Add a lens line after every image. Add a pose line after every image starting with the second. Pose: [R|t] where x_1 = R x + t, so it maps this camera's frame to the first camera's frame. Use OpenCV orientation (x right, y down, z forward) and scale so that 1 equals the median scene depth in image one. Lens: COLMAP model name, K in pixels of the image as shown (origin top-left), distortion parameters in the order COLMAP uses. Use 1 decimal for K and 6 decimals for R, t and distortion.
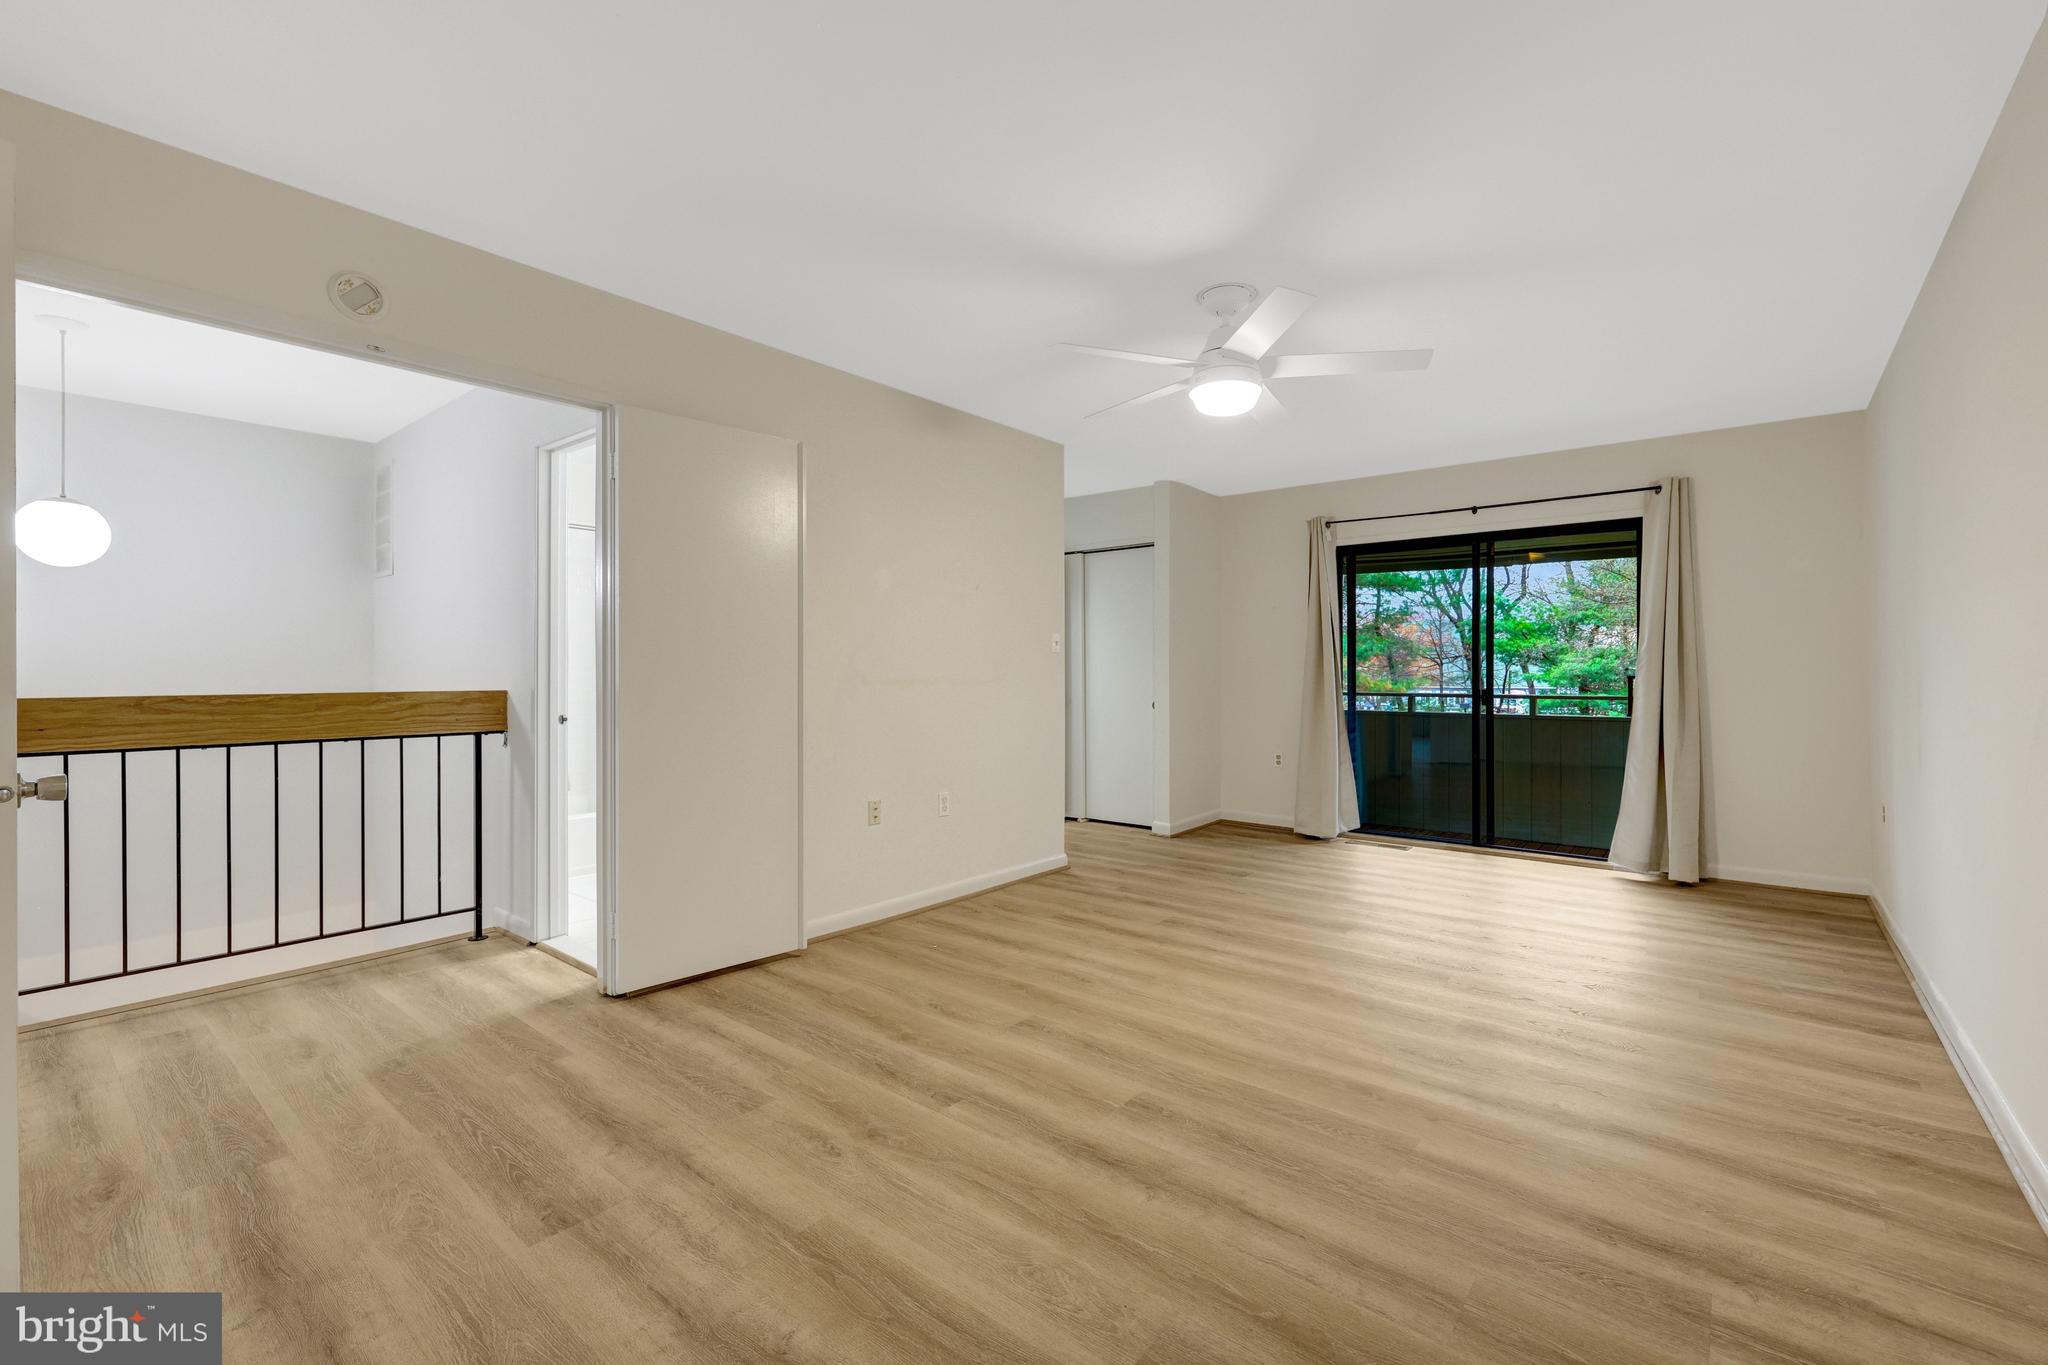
lens RADIAL K [[871.4, 0, 1006.1], [0, 871.4, 673.4], [0, 0, 1]] dist [0.004460, -0.000015]
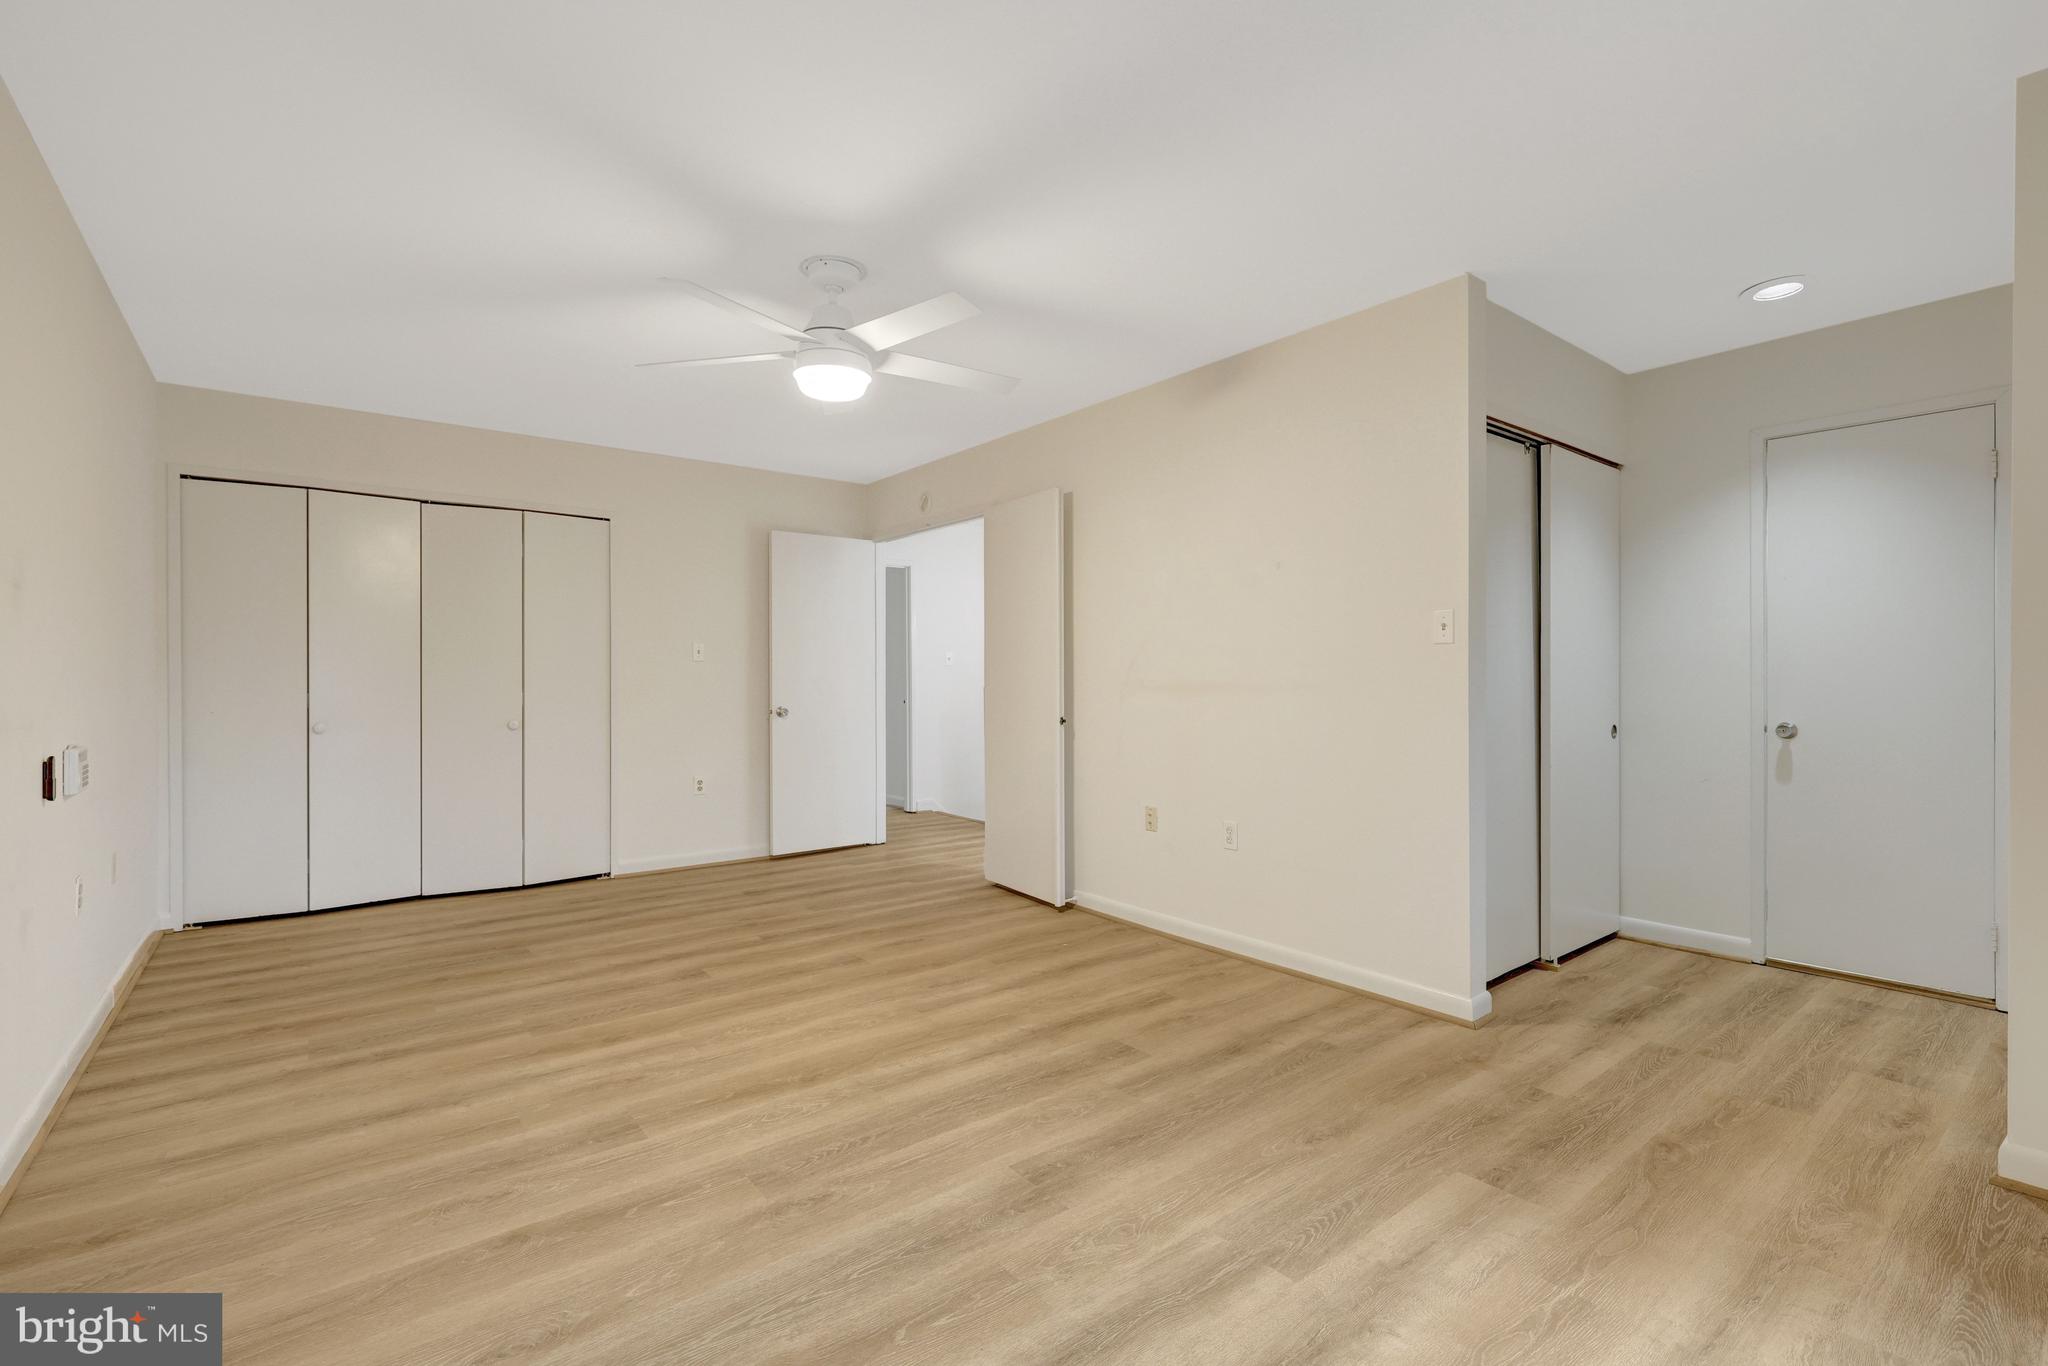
lens RADIAL K [[871.4, 0, 1004.7], [0, 871.4, 688.5], [0, 0, 1]] dist [0.004460, -0.000015]
pose [[-0.197736, 0.011847, -0.980184, 1.038222], [0.003306, 0.999929, 0.011419, -0.000236], [0.980250, -0.000983, -0.197761, 1.259373]]
